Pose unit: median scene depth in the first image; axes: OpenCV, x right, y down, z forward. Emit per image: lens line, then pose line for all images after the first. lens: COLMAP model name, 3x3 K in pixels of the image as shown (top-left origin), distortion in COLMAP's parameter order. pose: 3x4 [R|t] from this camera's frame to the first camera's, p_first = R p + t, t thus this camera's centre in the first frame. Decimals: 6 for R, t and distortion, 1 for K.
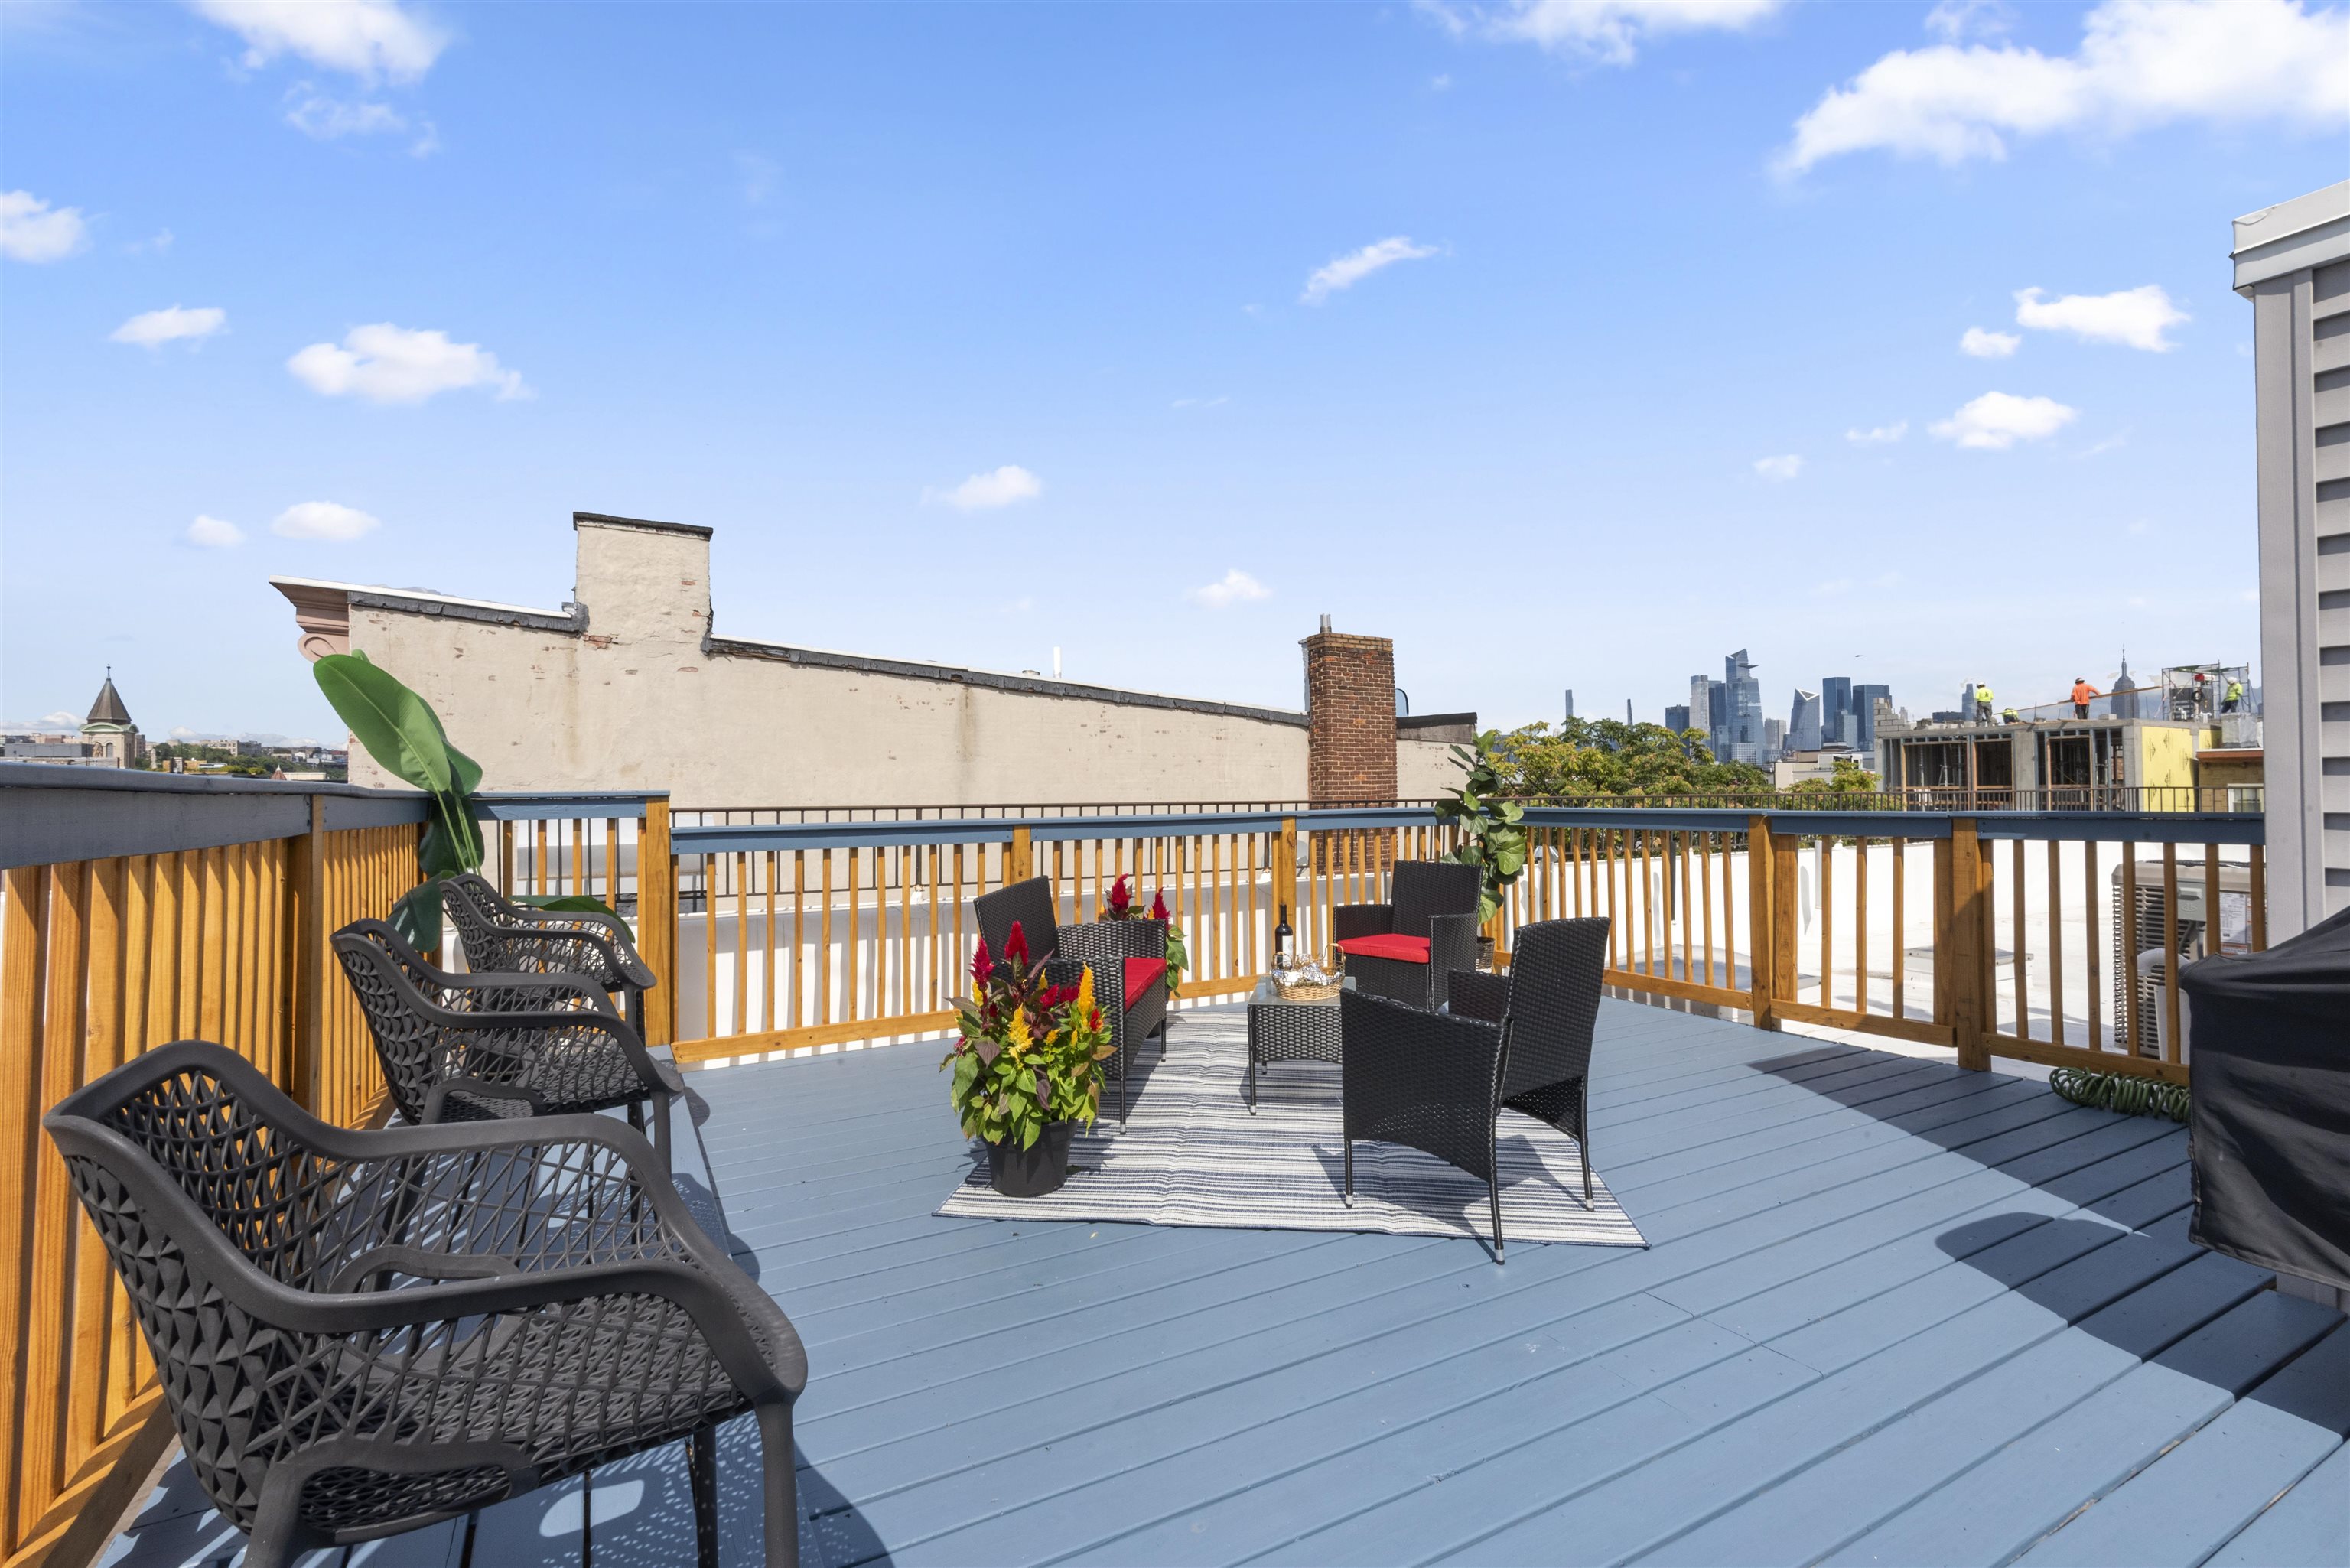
lens RADIAL K [[1025.8, 0, 1175.0], [0, 1025.8, 784.0], [0, 0, 1]] dist [0.037120, -0.022707]
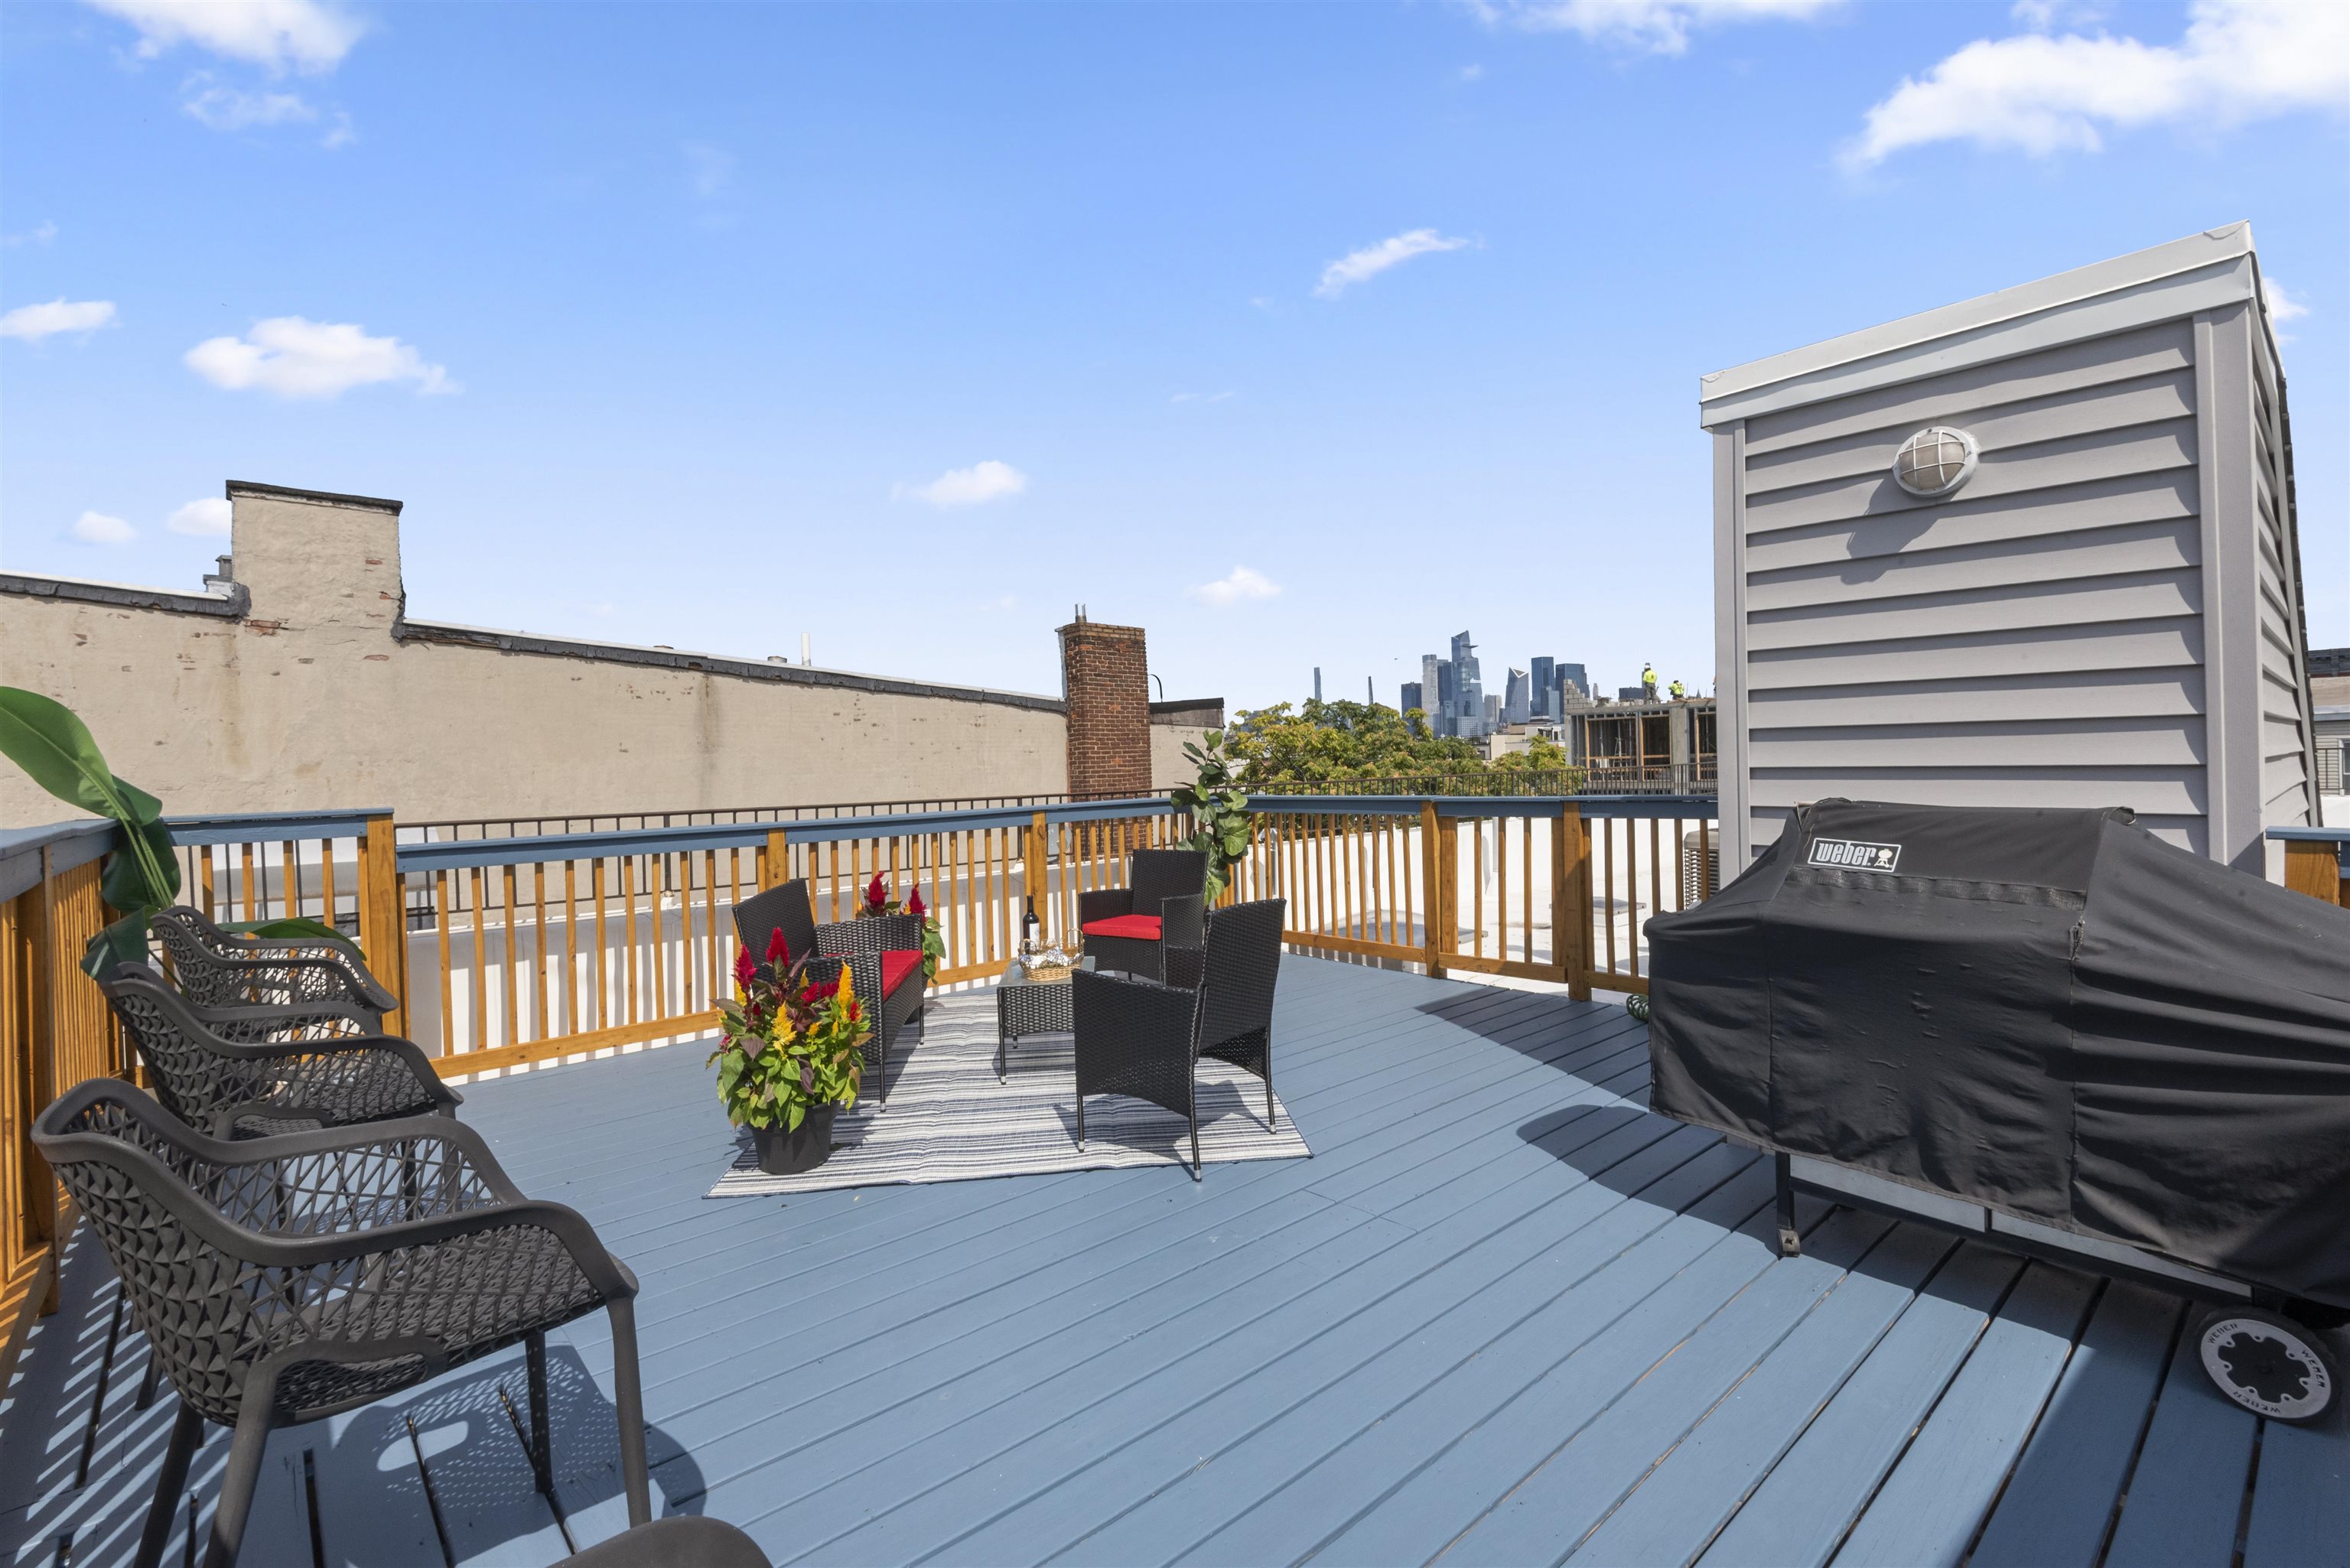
lens RADIAL K [[1033.4, 0, 1175.0], [0, 1033.4, 784.0], [0, 0, 1]] dist [0.032088, -0.023151]
pose [[0.974498, -0.020762, 0.223433, 0.009879], [0.015481, 0.999559, 0.025358, -0.026614], [-0.223861, -0.021253, 0.974389, -0.112716]]
